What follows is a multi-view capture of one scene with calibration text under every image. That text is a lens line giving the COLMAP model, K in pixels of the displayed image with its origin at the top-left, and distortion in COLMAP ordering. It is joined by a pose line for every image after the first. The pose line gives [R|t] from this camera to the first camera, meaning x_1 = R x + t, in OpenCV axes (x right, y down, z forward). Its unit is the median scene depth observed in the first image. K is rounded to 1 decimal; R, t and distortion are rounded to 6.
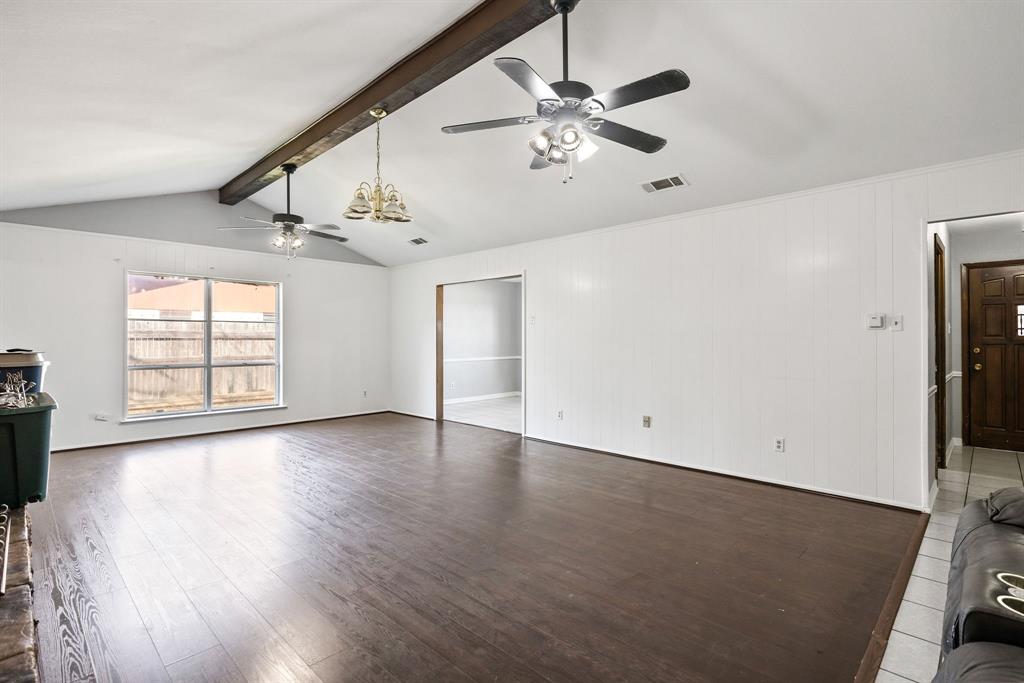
lens RADIAL K [[486.9, 0, 504.1], [0, 486.9, 334.3], [0, 0, 1]] dist [0.004608, 0.000547]
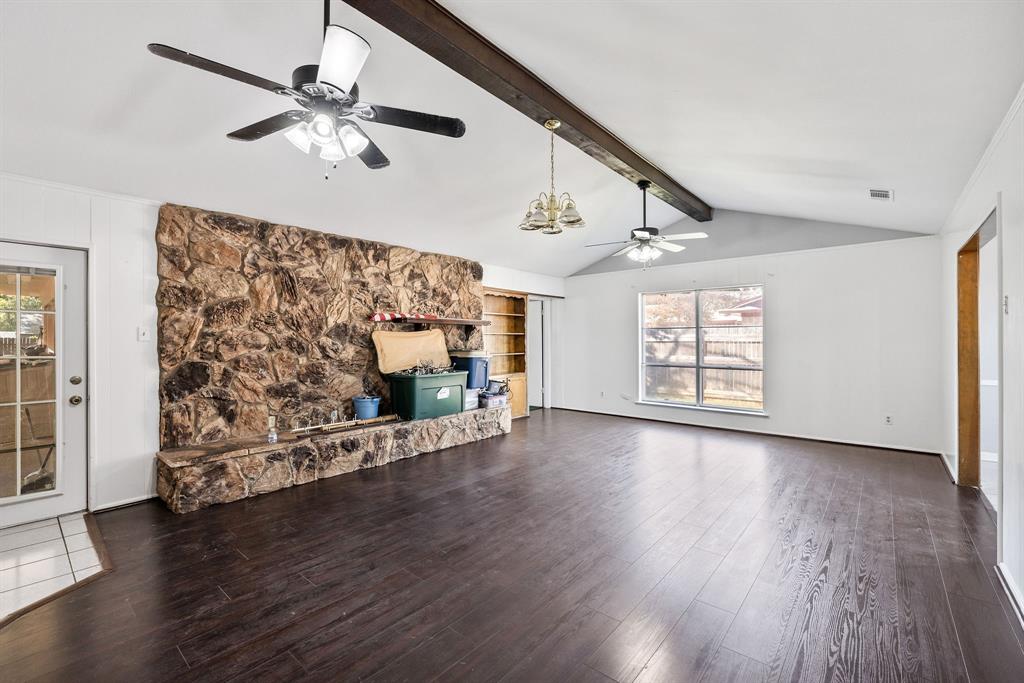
lens RADIAL K [[427.9, 0, 508.9], [0, 427.9, 341.5], [0, 0, 1]] dist [0.000309, -0.001110]
pose [[0.078879, -0.000944, -0.996884, 0.370374], [0.011413, 0.999935, -0.000043, 0.000606], [0.996819, -0.011374, 0.078885, 0.497128]]
